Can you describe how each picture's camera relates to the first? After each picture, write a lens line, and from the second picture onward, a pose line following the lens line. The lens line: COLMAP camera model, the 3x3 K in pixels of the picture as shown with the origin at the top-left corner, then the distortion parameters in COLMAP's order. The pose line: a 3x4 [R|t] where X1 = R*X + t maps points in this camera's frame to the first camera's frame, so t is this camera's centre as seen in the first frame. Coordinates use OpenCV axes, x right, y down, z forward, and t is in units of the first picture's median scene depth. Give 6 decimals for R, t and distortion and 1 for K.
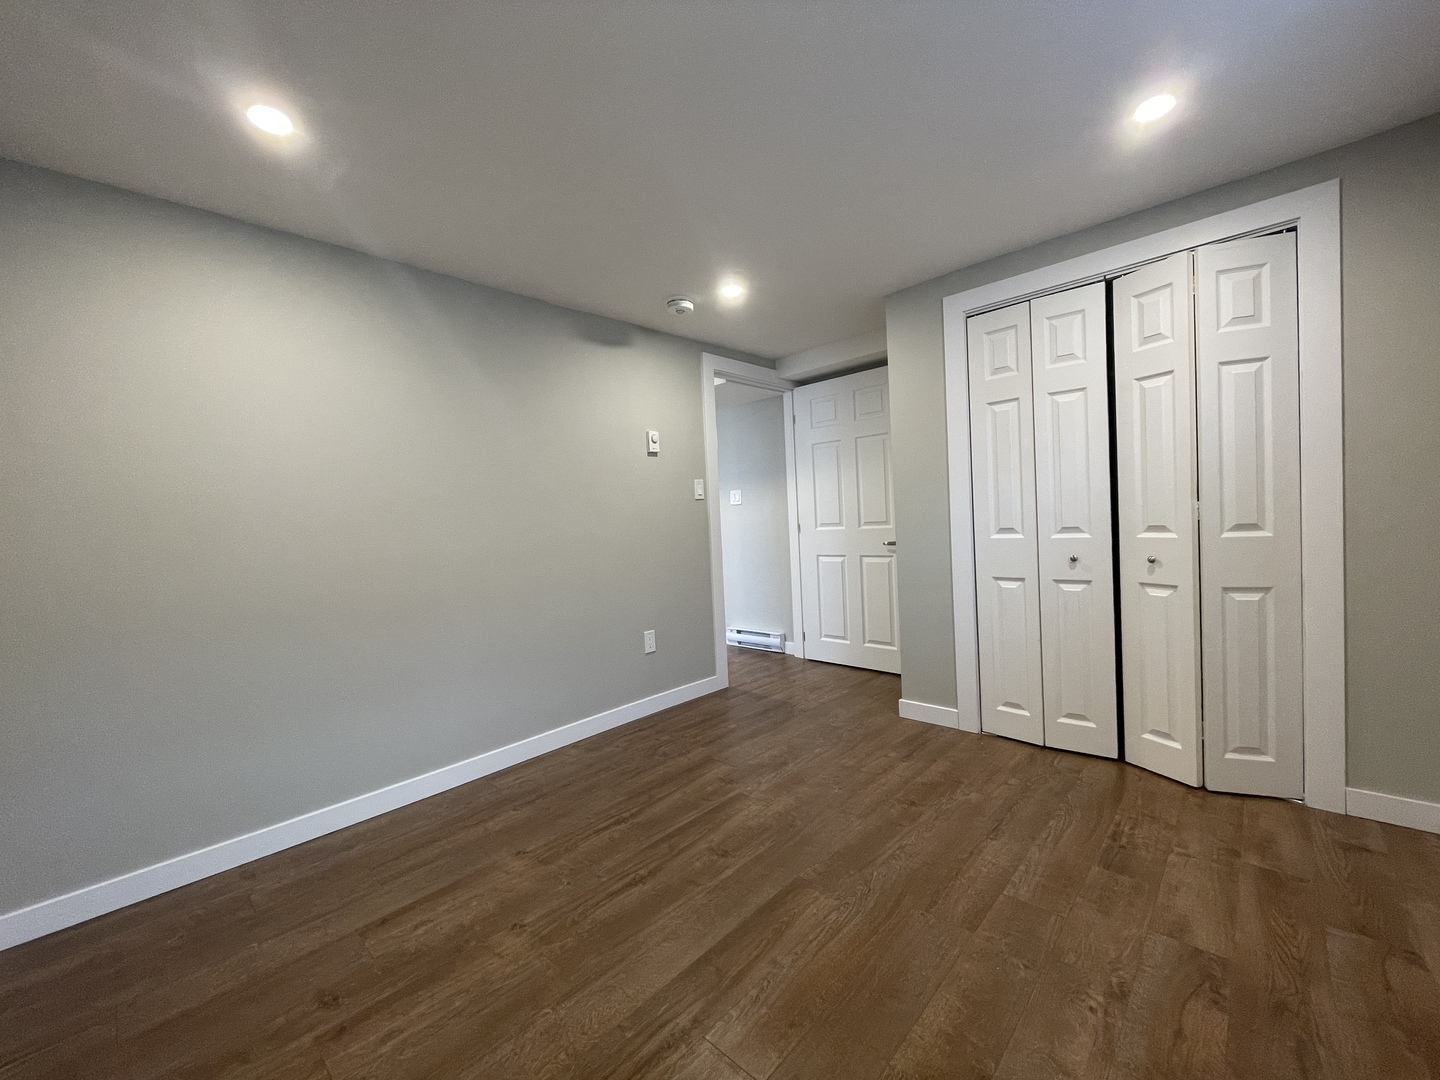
lens RADIAL K [[580.8, 0, 720.0], [0, 580.8, 540.0], [0, 0, 1]] dist [-0.008532, -0.000202]
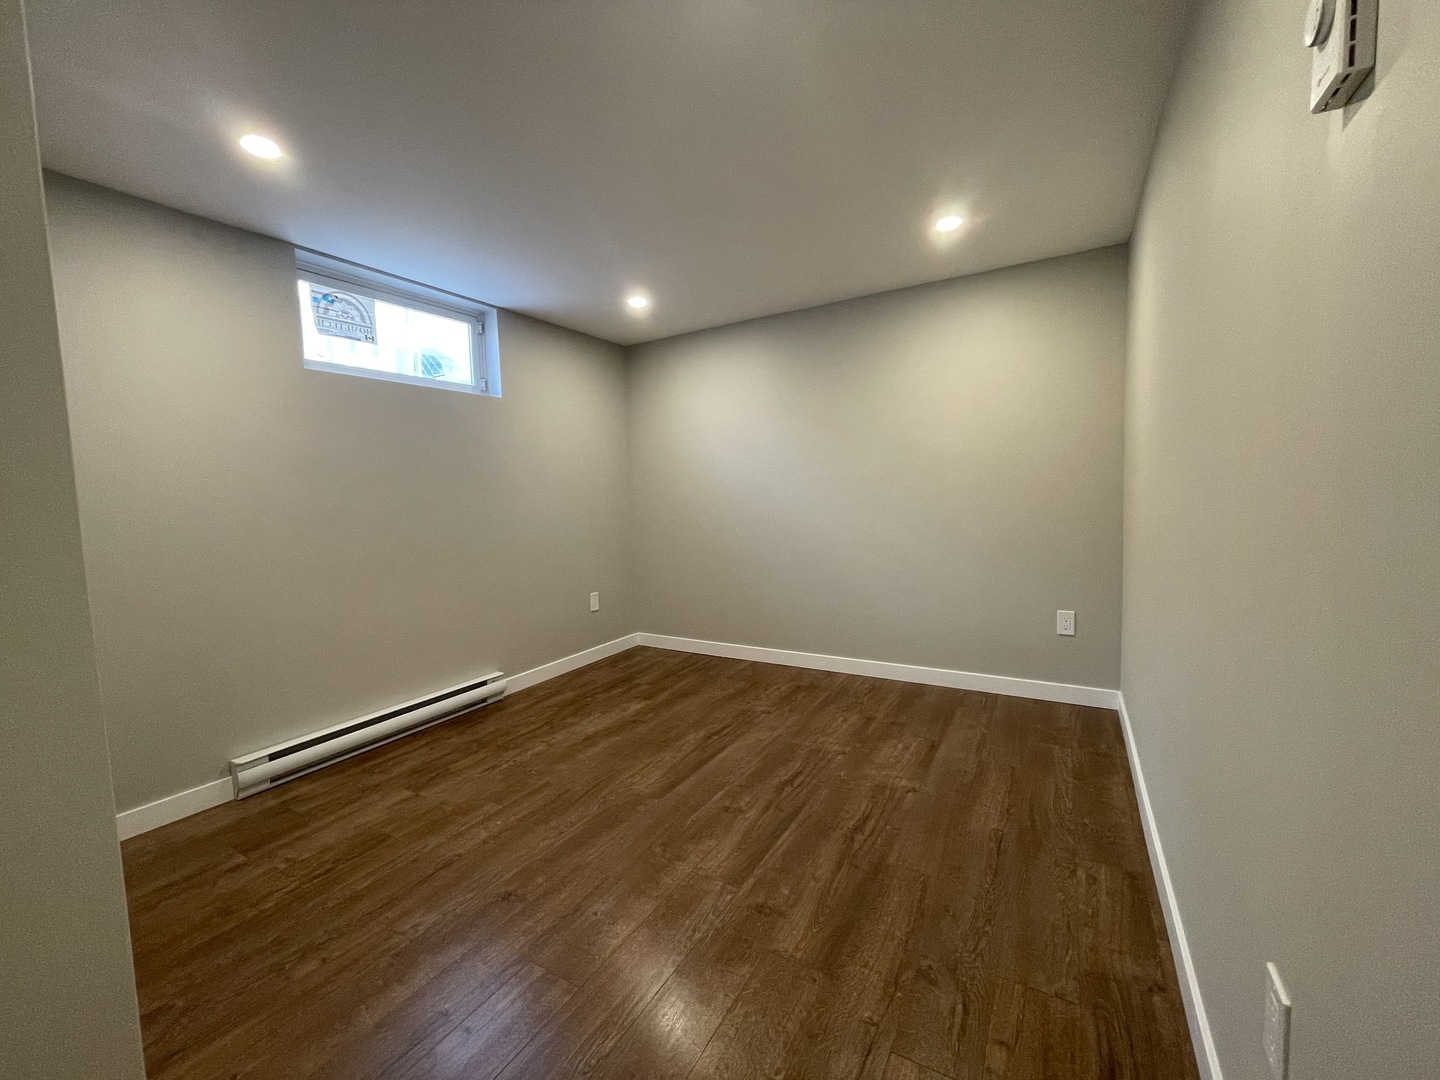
lens RADIAL K [[580.8, 0, 720.0], [0, 580.8, 540.0], [0, 0, 1]] dist [-0.008532, -0.000202]
pose [[-0.971841, 0.098062, -0.214262, 0.213631], [0.072033, 0.989400, 0.126093, -0.098770], [0.224355, 0.107109, -0.968603, 2.090094]]
